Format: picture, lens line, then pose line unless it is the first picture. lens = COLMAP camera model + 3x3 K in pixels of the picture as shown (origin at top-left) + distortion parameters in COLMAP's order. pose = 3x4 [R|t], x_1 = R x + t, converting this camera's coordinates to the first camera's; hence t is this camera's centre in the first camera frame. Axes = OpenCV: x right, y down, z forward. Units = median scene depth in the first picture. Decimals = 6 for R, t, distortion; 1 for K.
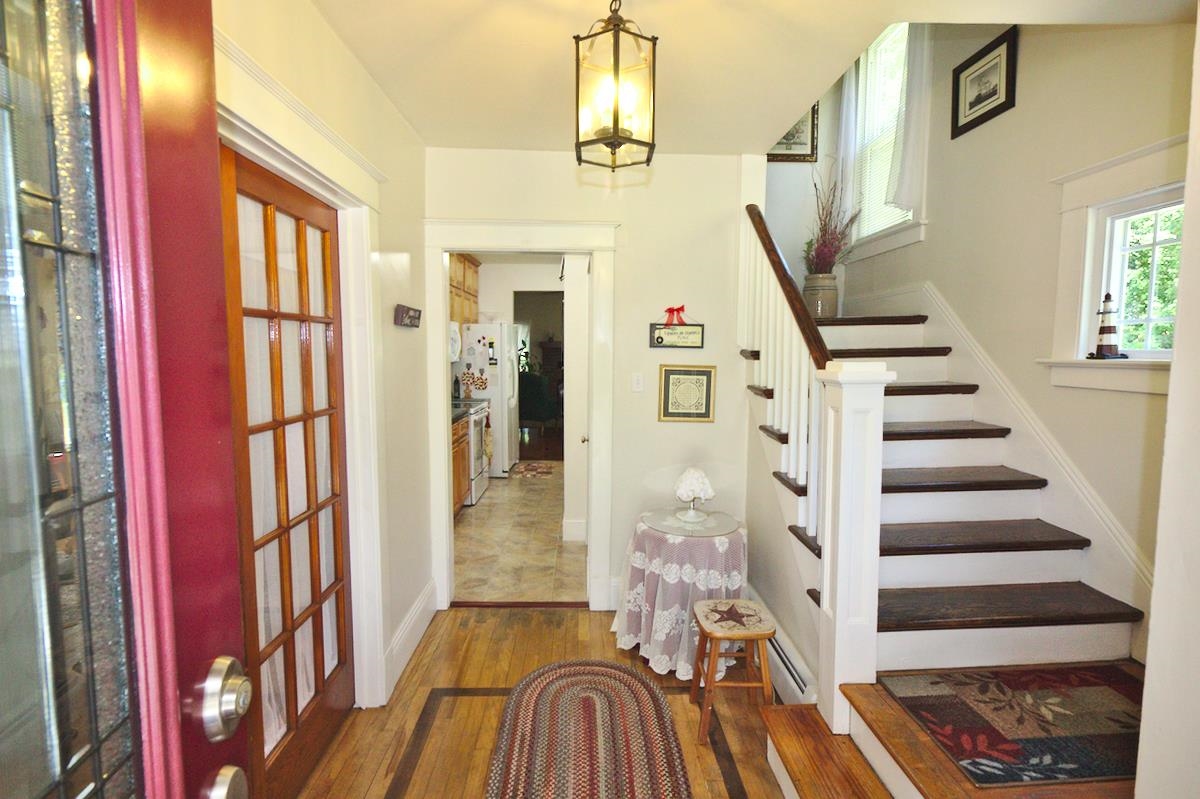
lens RADIAL K [[572.4, 0, 601.5], [0, 572.4, 396.8], [0, 0, 1]] dist [0.002494, 0.000261]
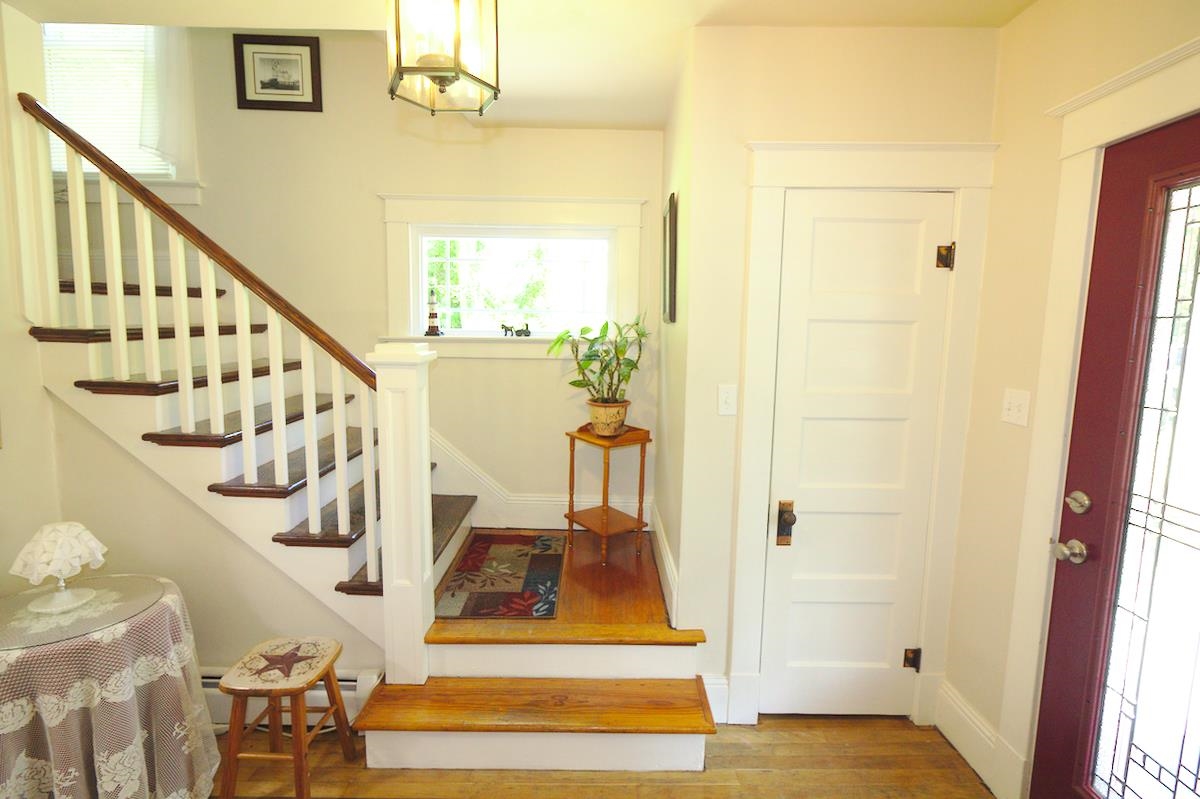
lens RADIAL K [[572.4, 0, 601.5], [0, 572.4, 396.8], [0, 0, 1]] dist [0.002494, 0.000261]
pose [[0.042598, -0.119960, 0.991864, -0.434714], [0.067322, 0.990854, 0.116946, -0.043453], [-0.996822, 0.061793, 0.050284, 0.418727]]
